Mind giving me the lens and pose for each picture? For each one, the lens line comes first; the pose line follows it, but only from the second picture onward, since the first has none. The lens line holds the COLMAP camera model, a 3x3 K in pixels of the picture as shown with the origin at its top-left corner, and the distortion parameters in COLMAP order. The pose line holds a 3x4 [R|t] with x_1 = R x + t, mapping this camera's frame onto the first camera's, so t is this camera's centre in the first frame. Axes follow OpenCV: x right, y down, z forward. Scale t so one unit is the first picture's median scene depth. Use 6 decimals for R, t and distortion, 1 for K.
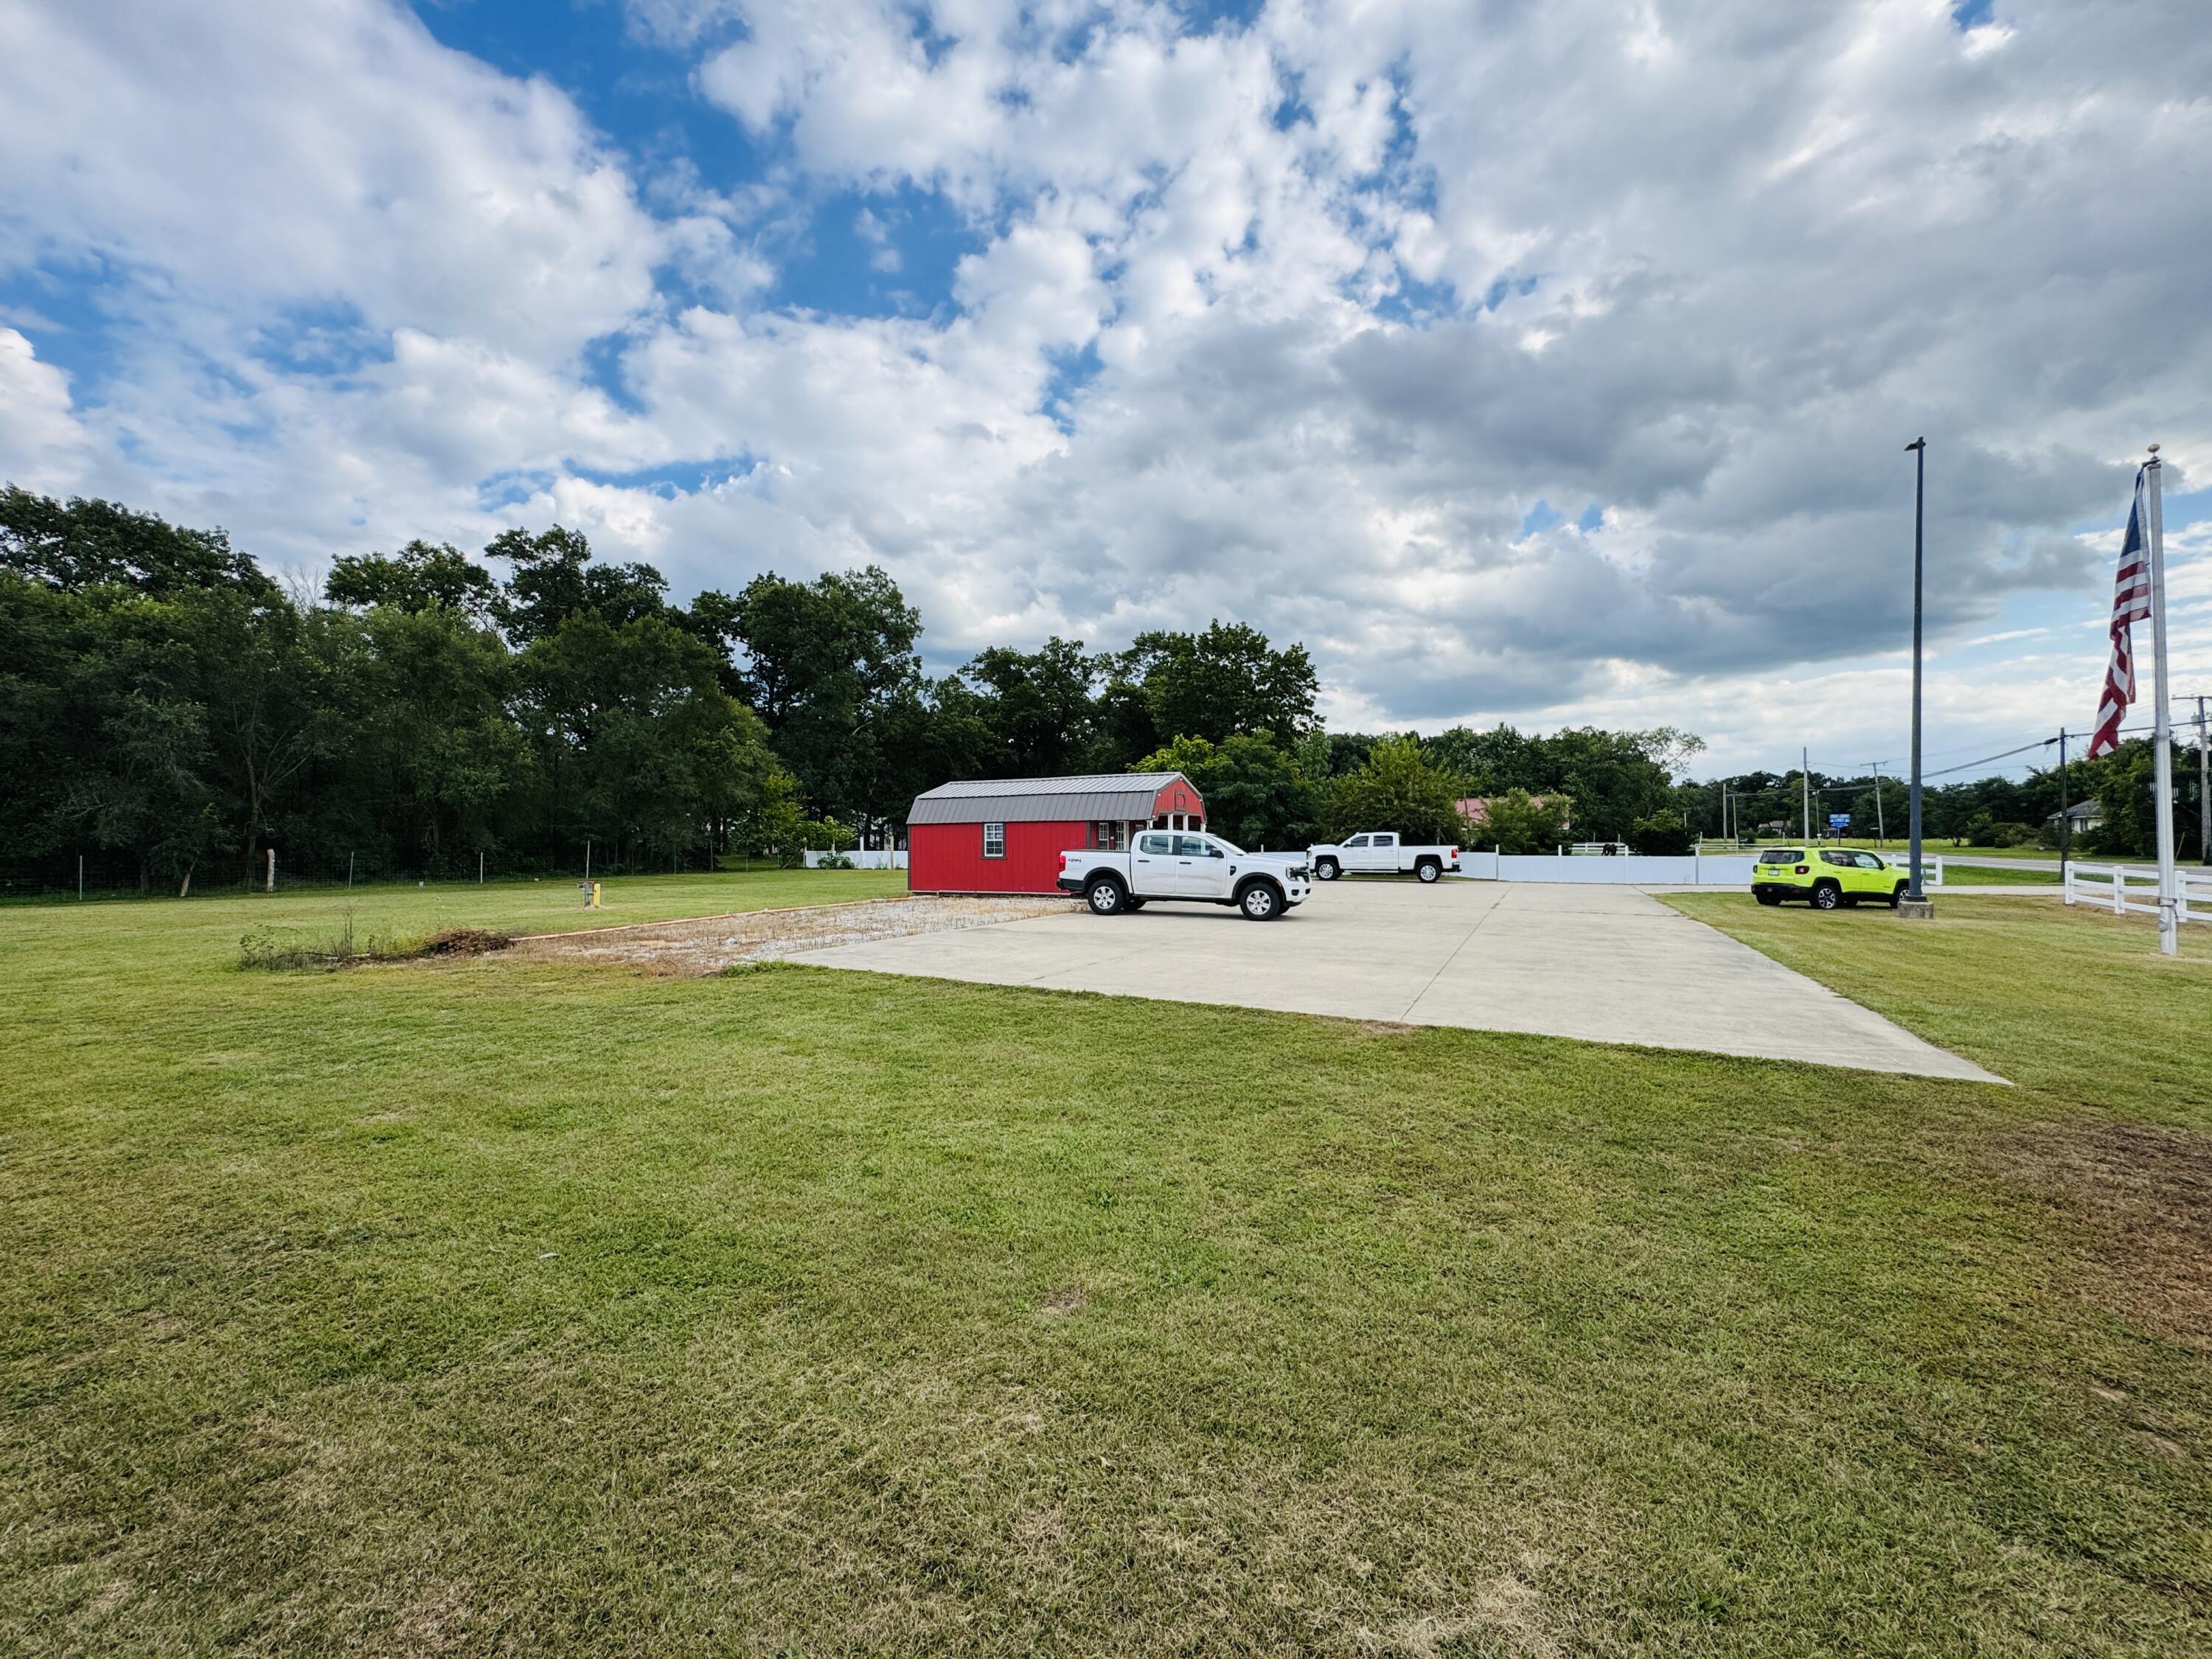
lens RADIAL K [[898.3, 0, 1112.1], [0, 898.3, 820.0], [0, 0, 1]] dist [-0.001458, 0.000182]
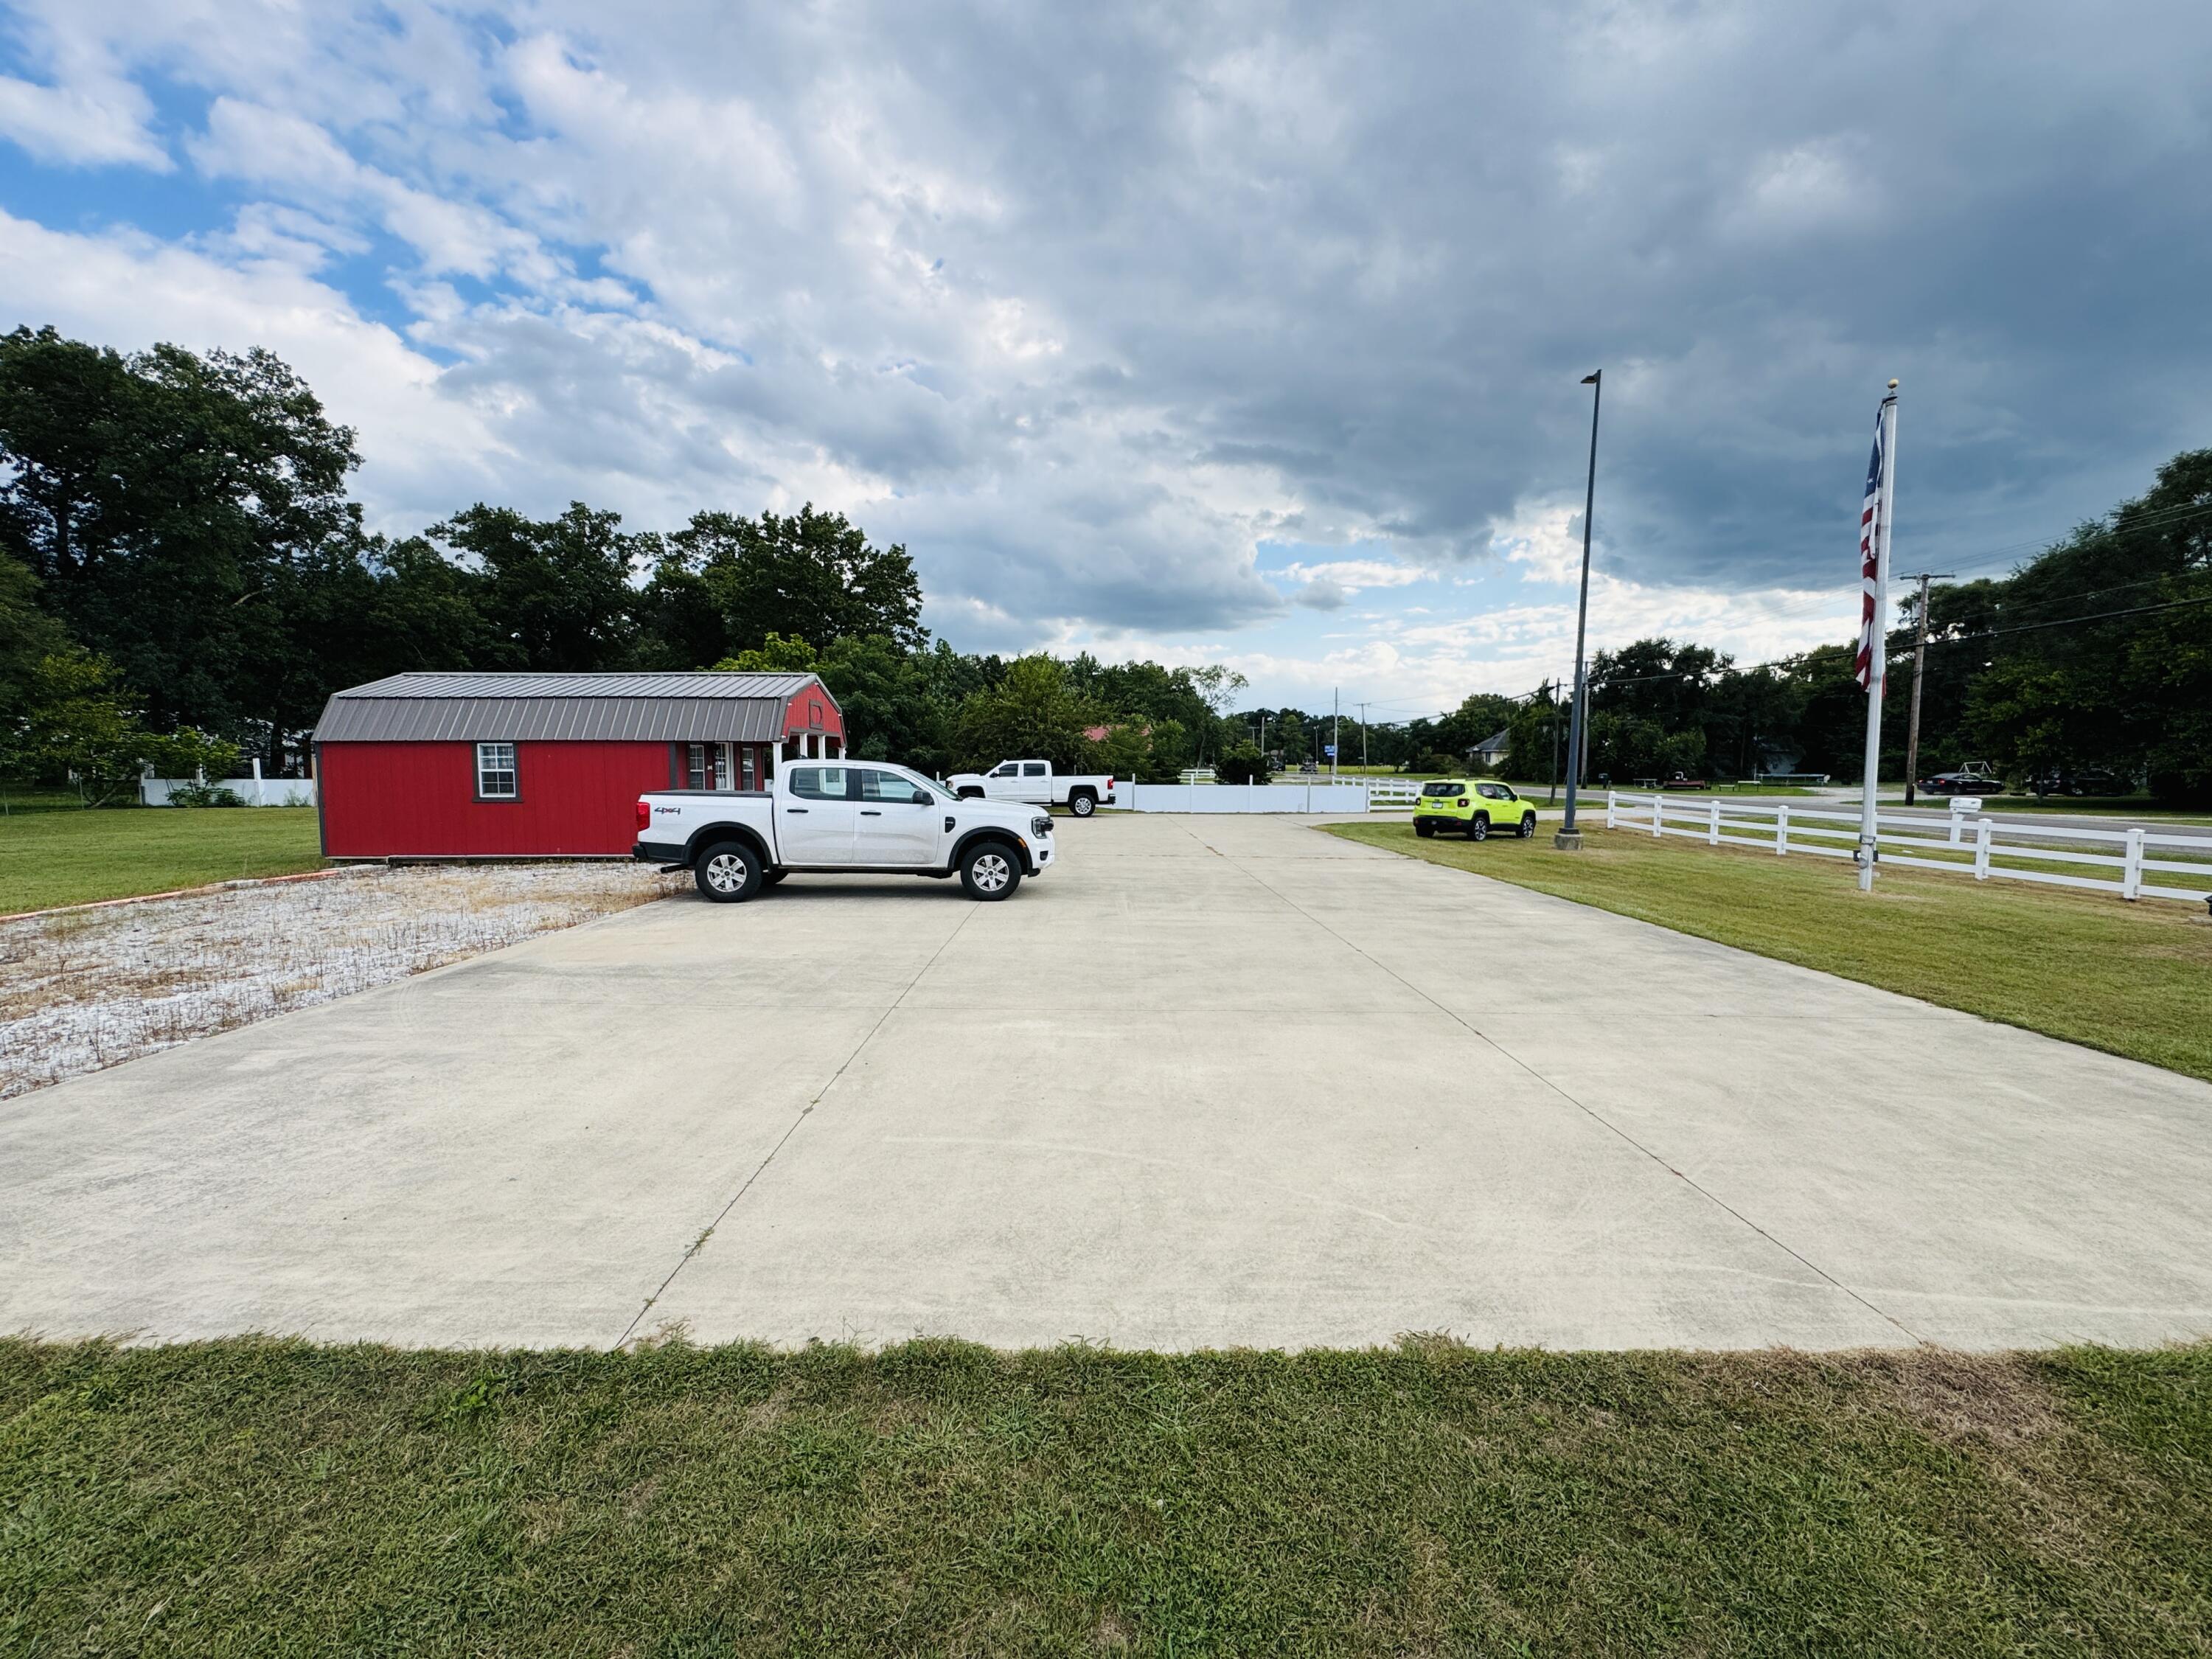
lens RADIAL K [[898.3, 0, 1112.1], [0, 898.3, 820.0], [0, 0, 1]] dist [-0.001458, 0.000182]
pose [[0.890922, -0.022109, 0.453617, -0.013689], [-0.016762, 0.996533, 0.081492, -0.000227], [-0.453846, -0.080207, 0.887463, 0.099477]]
